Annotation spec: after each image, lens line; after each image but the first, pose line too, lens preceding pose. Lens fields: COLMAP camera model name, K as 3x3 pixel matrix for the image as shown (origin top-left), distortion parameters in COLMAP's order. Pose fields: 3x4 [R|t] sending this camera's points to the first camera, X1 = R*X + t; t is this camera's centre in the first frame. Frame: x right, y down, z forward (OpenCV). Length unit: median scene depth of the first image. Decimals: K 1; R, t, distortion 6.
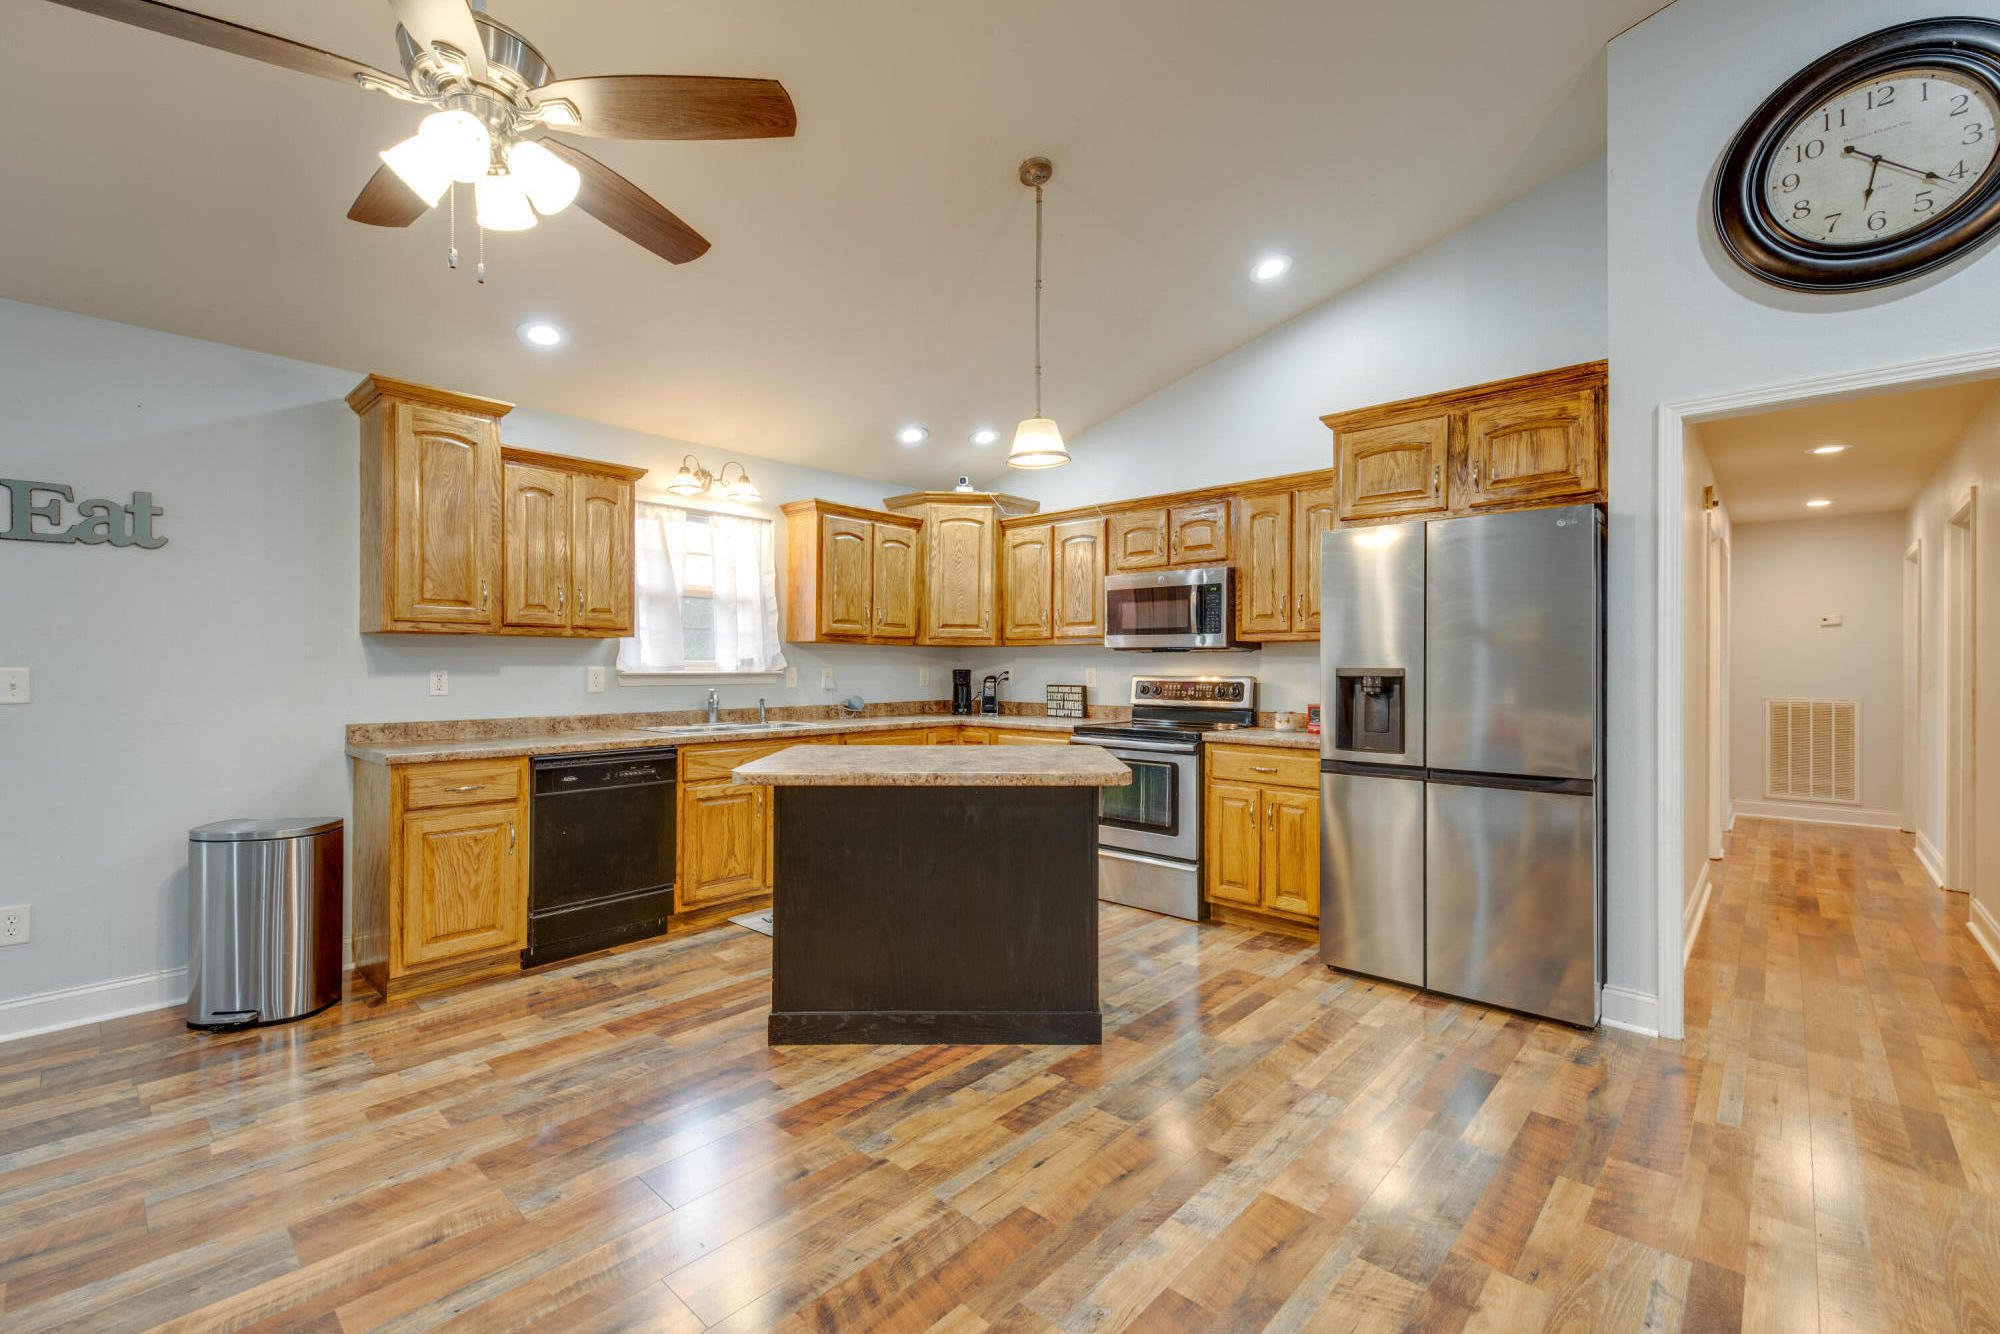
lens RADIAL K [[842.6, 0, 998.7], [0, 842.6, 655.2], [0, 0, 1]] dist [0.015540, -0.007105]
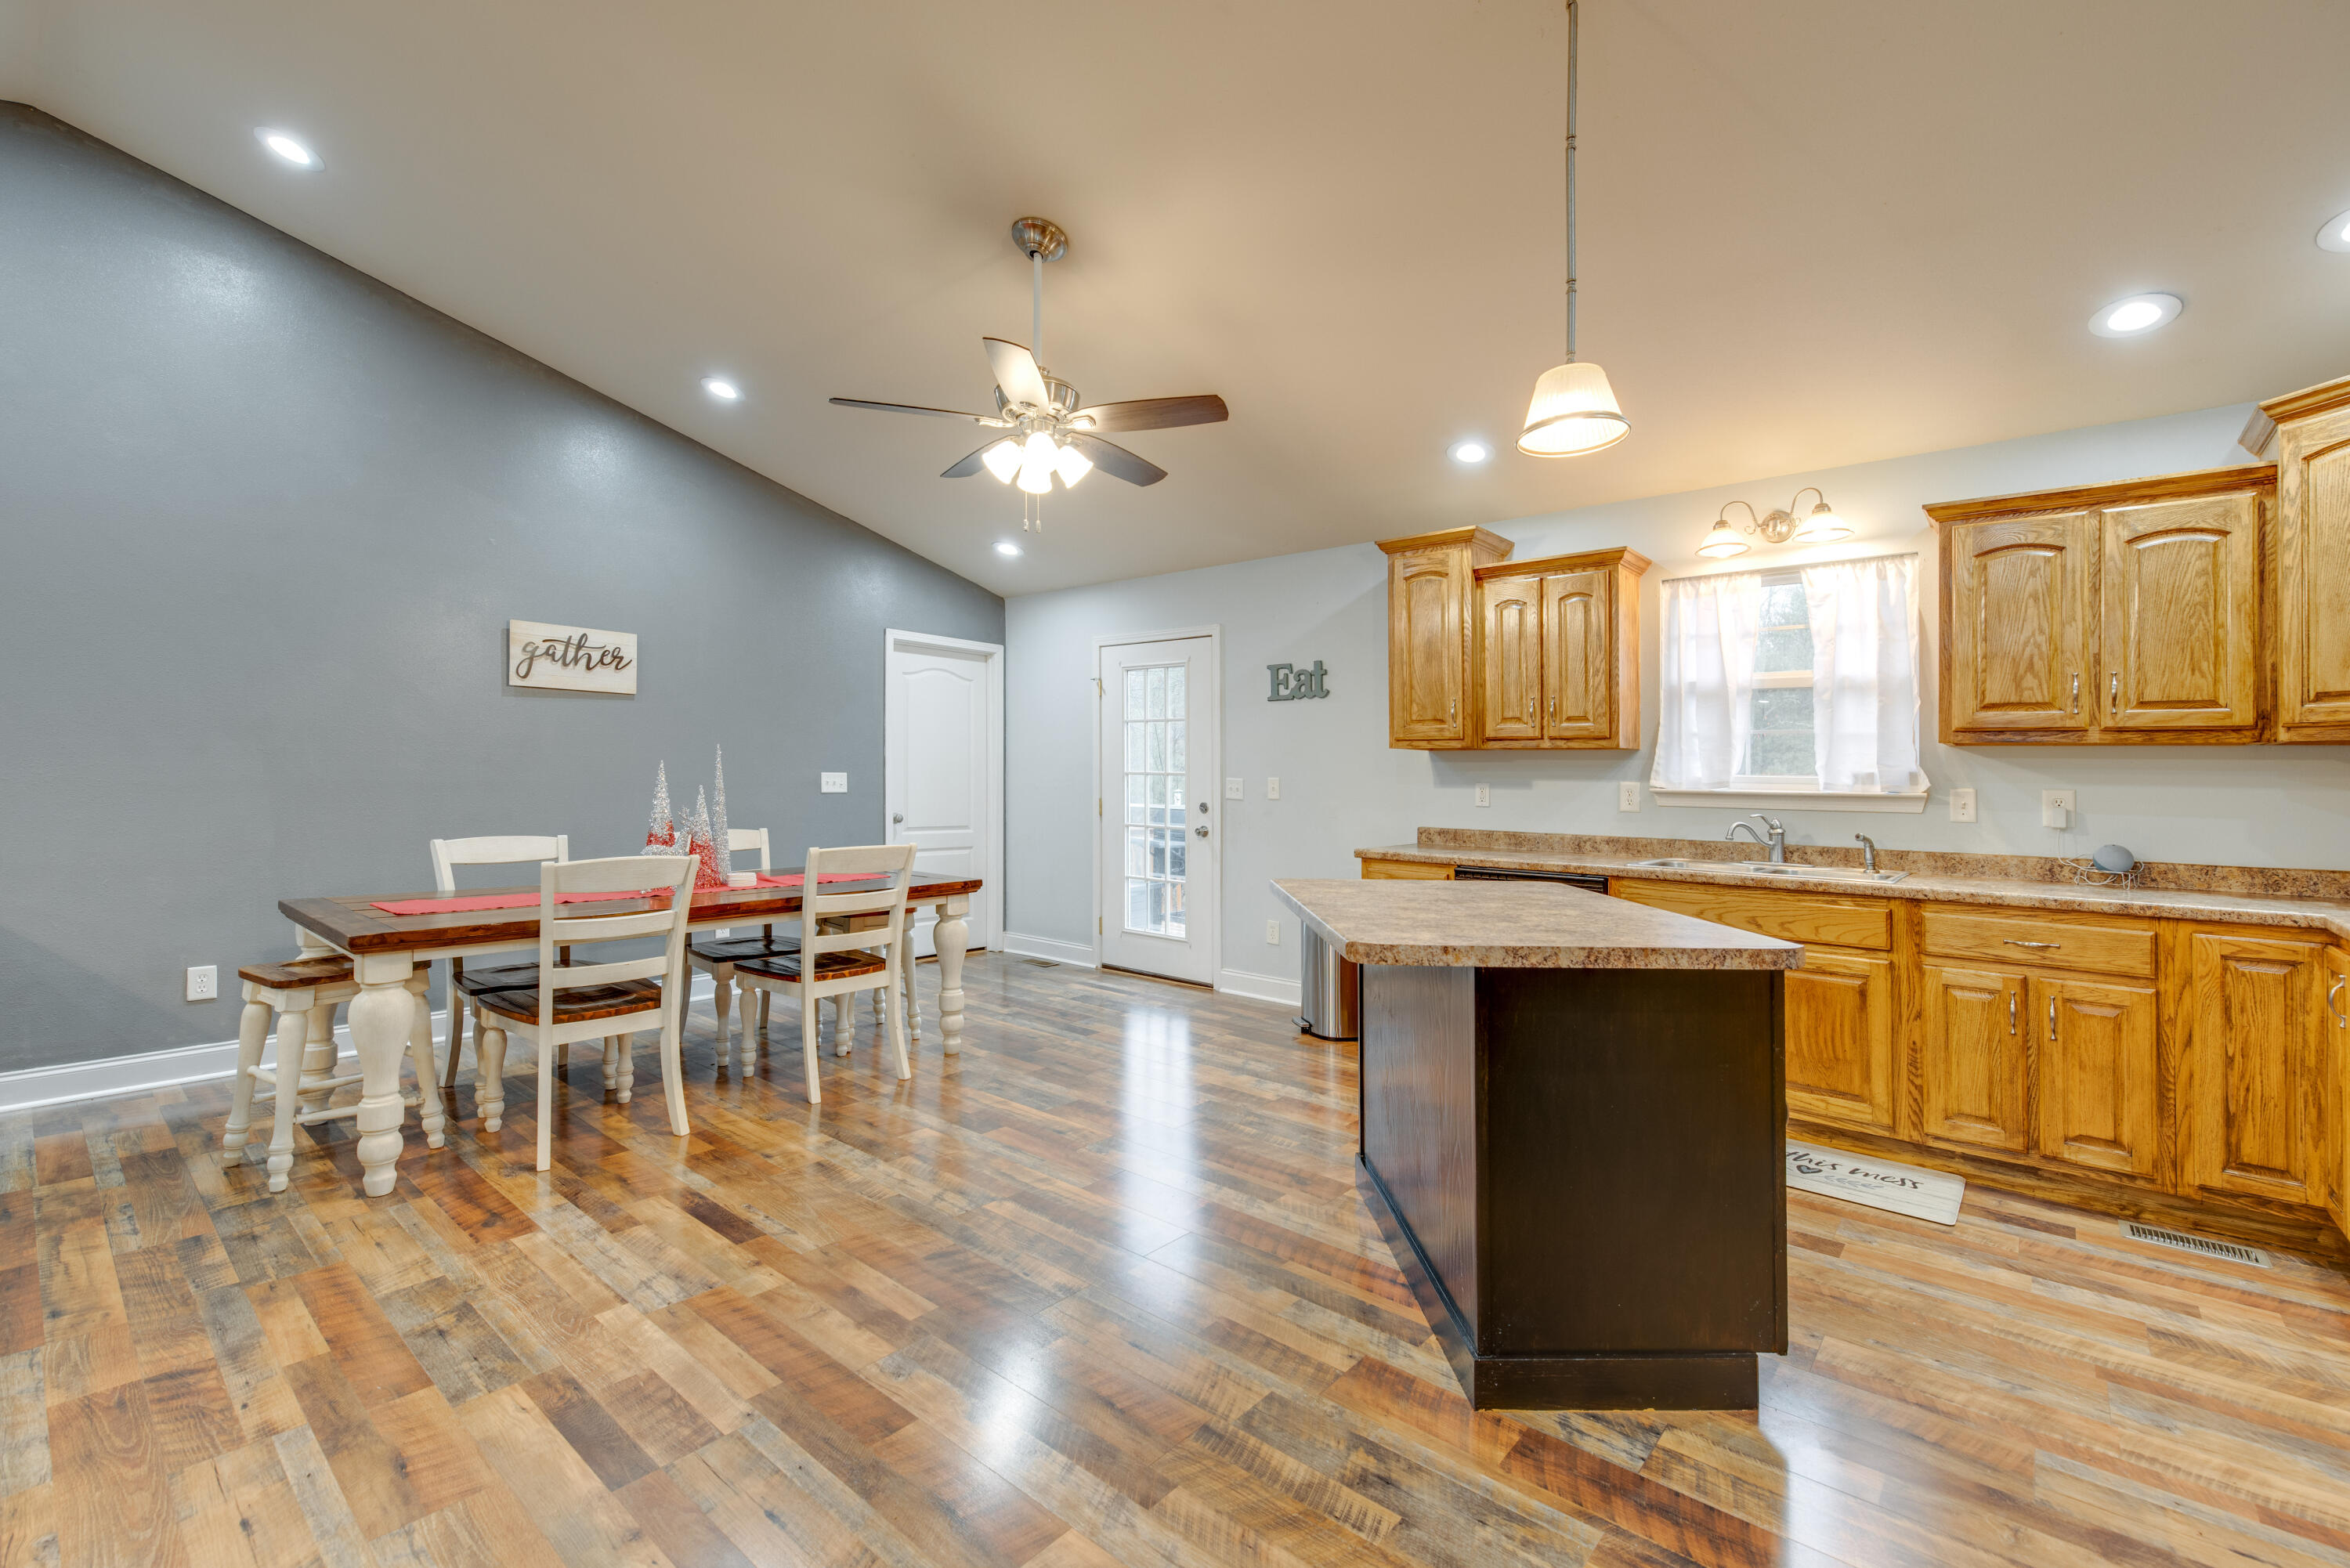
lens RADIAL K [[1016.3, 0, 1187.5], [0, 1016.3, 773.5], [0, 0, 1]] dist [0.017366, -0.007150]
pose [[0.043208, -0.000626, -0.999066, 0.693710], [0.001062, 0.999999, -0.000581, 0.006390], [0.999066, -0.001036, 0.043209, 0.632524]]
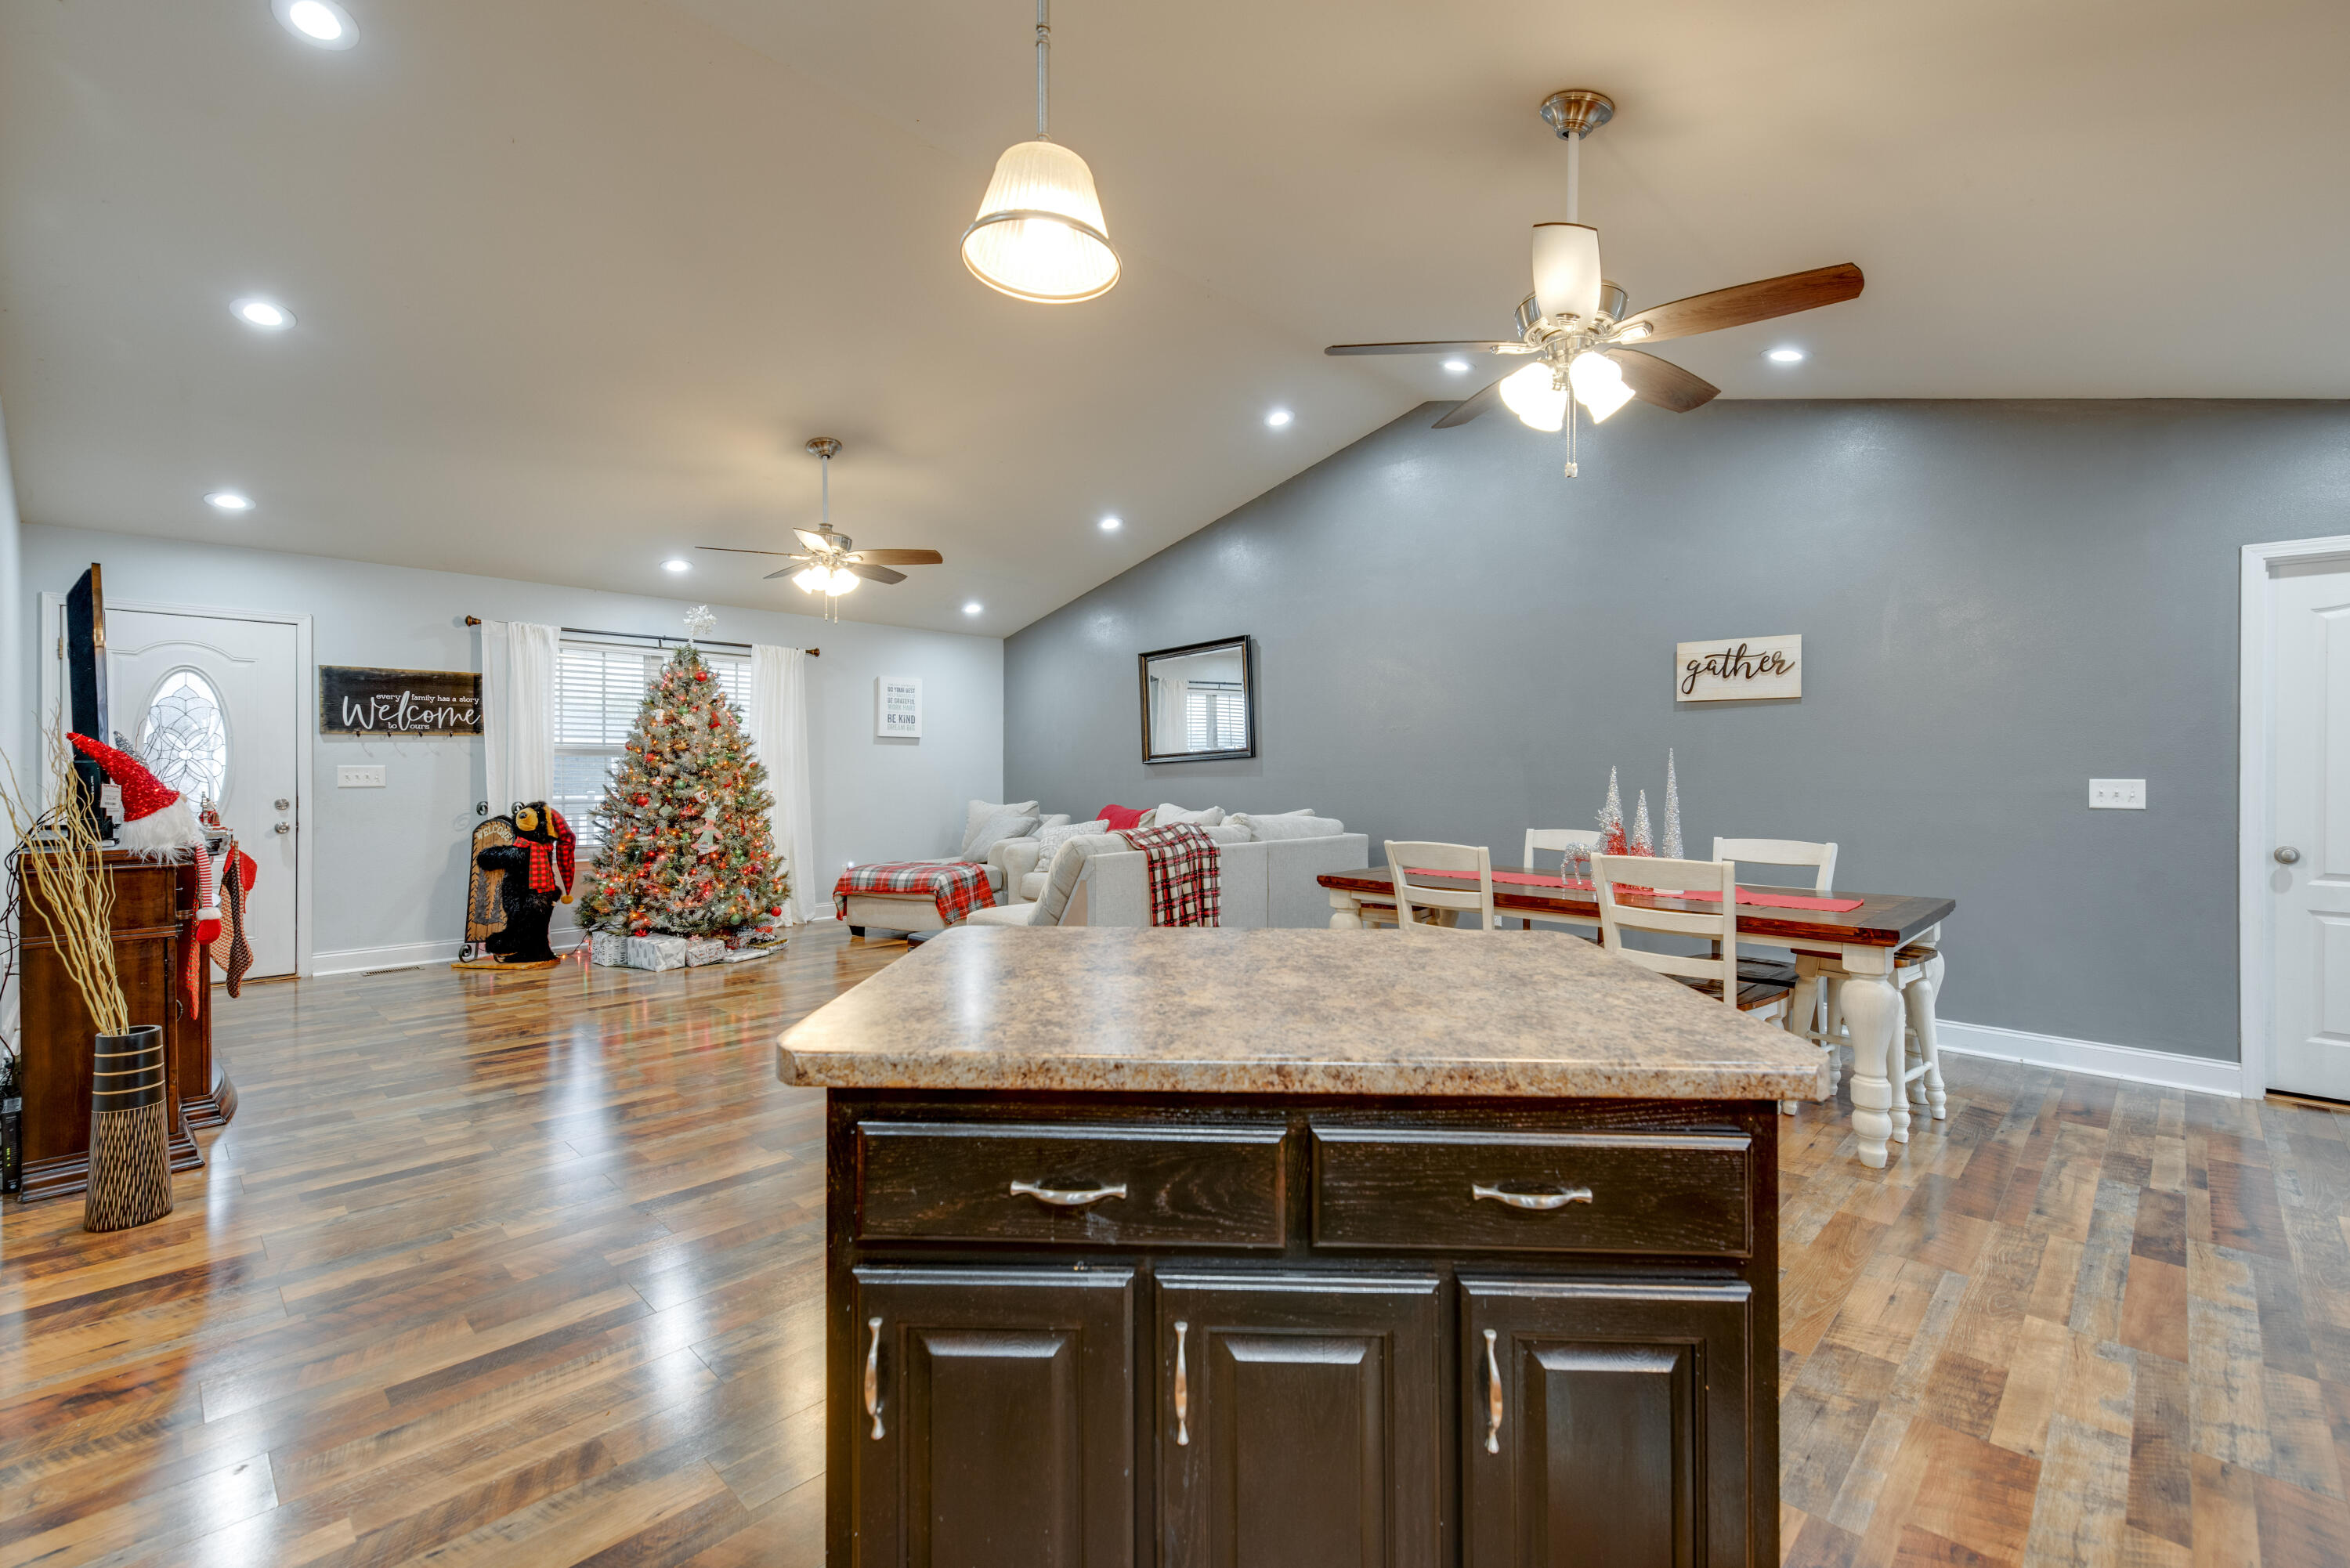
lens RADIAL K [[1003.7, 0, 1181.8], [0, 1003.7, 770.4], [0, 0, 1]] dist [0.017646, -0.008043]
pose [[-0.999453, -0.006634, 0.032404, -0.037950], [-0.007098, 0.999874, -0.014221, 0.018920], [-0.032305, -0.014443, -0.999374, 1.360208]]
